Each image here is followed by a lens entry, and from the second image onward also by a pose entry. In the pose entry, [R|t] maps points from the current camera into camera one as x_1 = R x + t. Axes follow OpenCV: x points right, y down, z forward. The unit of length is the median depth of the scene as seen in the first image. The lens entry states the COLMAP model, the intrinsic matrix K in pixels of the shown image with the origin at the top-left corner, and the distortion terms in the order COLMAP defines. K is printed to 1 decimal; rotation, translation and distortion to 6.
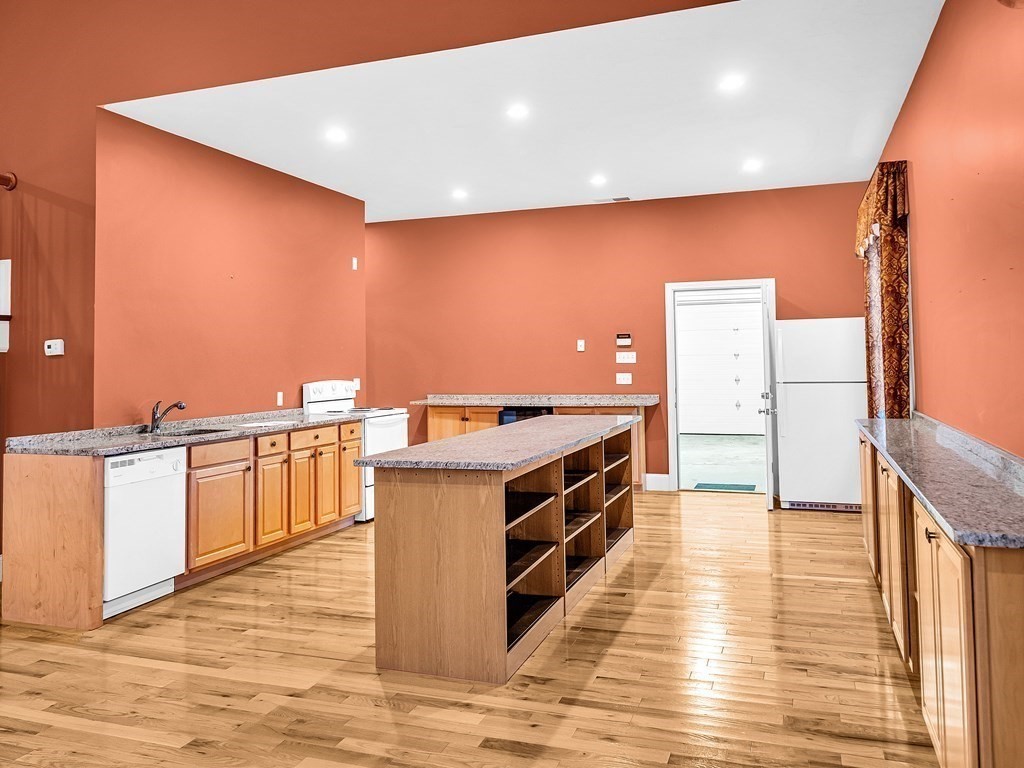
lens RADIAL K [[806.7, 0, 501.6], [0, 806.7, 338.6], [0, 0, 1]] dist [-0.005170, -0.000580]
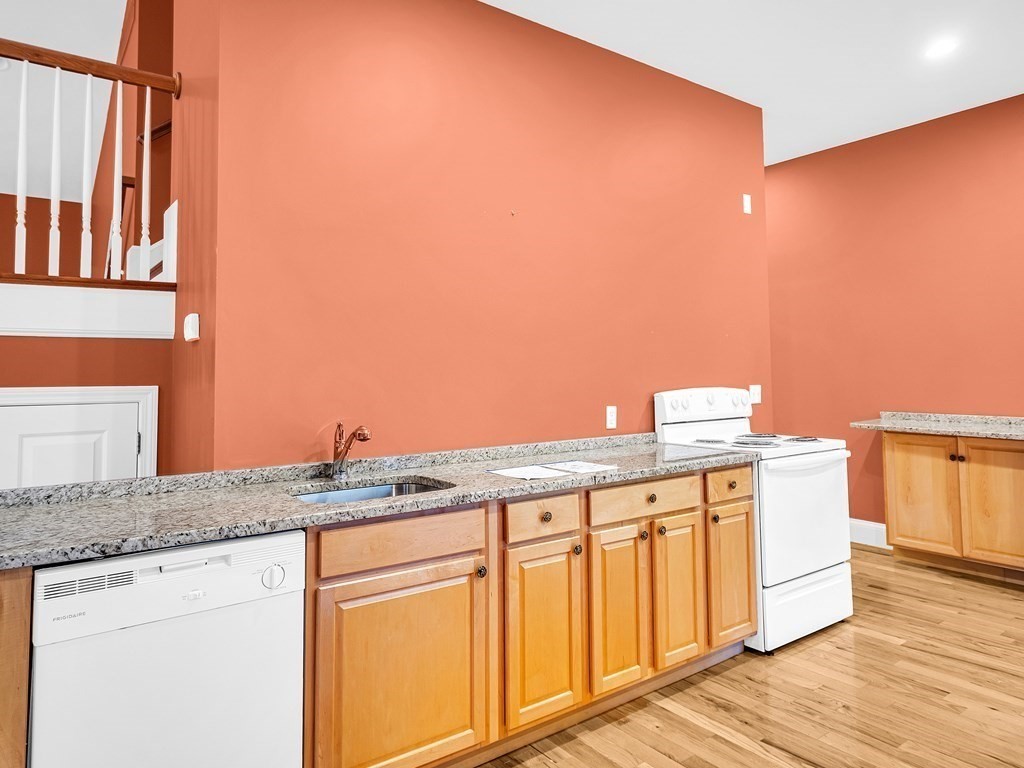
lens RADIAL K [[666.0, 0, 495.9], [0, 666.0, 328.1], [0, 0, 1]] dist [-0.011283, -0.001862]
pose [[0.825840, -0.028886, -0.563165, -0.066659], [0.012750, 0.999388, -0.032564, 0.024605], [0.563761, 0.019713, 0.825703, 0.574055]]
